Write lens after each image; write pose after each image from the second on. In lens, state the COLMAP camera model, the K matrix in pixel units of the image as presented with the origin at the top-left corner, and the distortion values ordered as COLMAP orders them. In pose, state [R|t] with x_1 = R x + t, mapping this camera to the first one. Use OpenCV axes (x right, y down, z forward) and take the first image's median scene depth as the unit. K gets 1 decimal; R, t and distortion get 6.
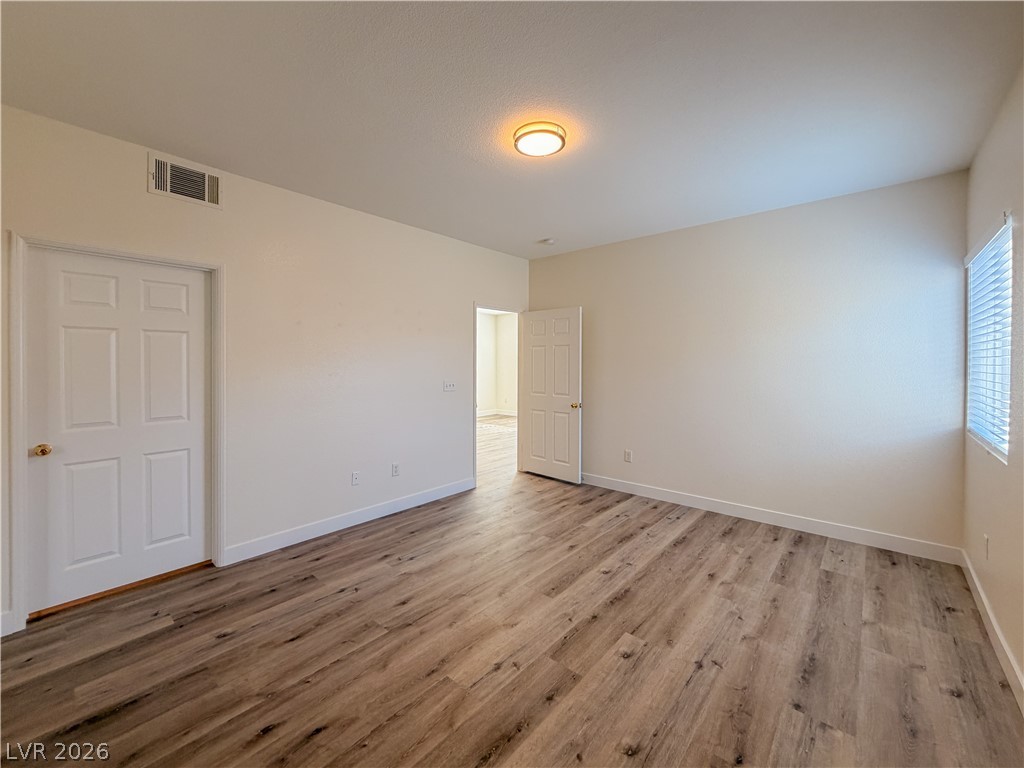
lens RADIAL K [[419.4, 0, 511.2], [0, 419.4, 373.7], [0, 0, 1]] dist [-0.002361, -0.000394]
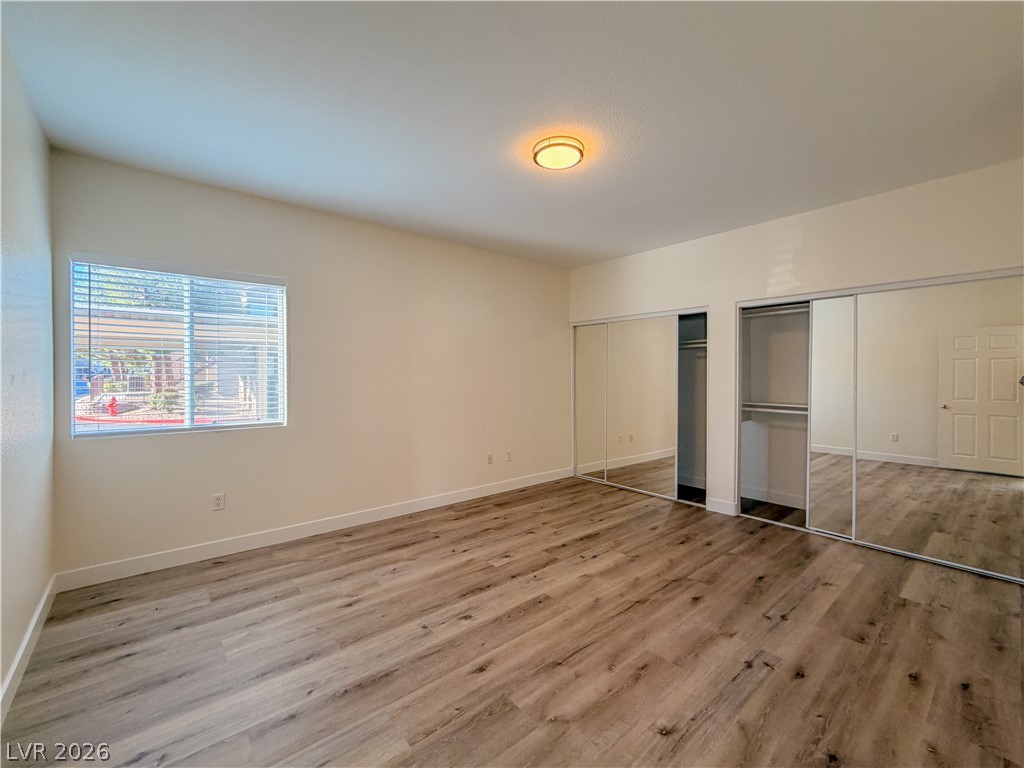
lens RADIAL K [[419.4, 0, 511.7], [0, 419.4, 377.5], [0, 0, 1]] dist [-0.002361, -0.000394]
pose [[-0.986238, -0.002037, 0.165319, 0.011101], [0.003398, 0.999463, 0.032587, -0.010538], [-0.165296, 0.032700, -0.985702, 1.975789]]
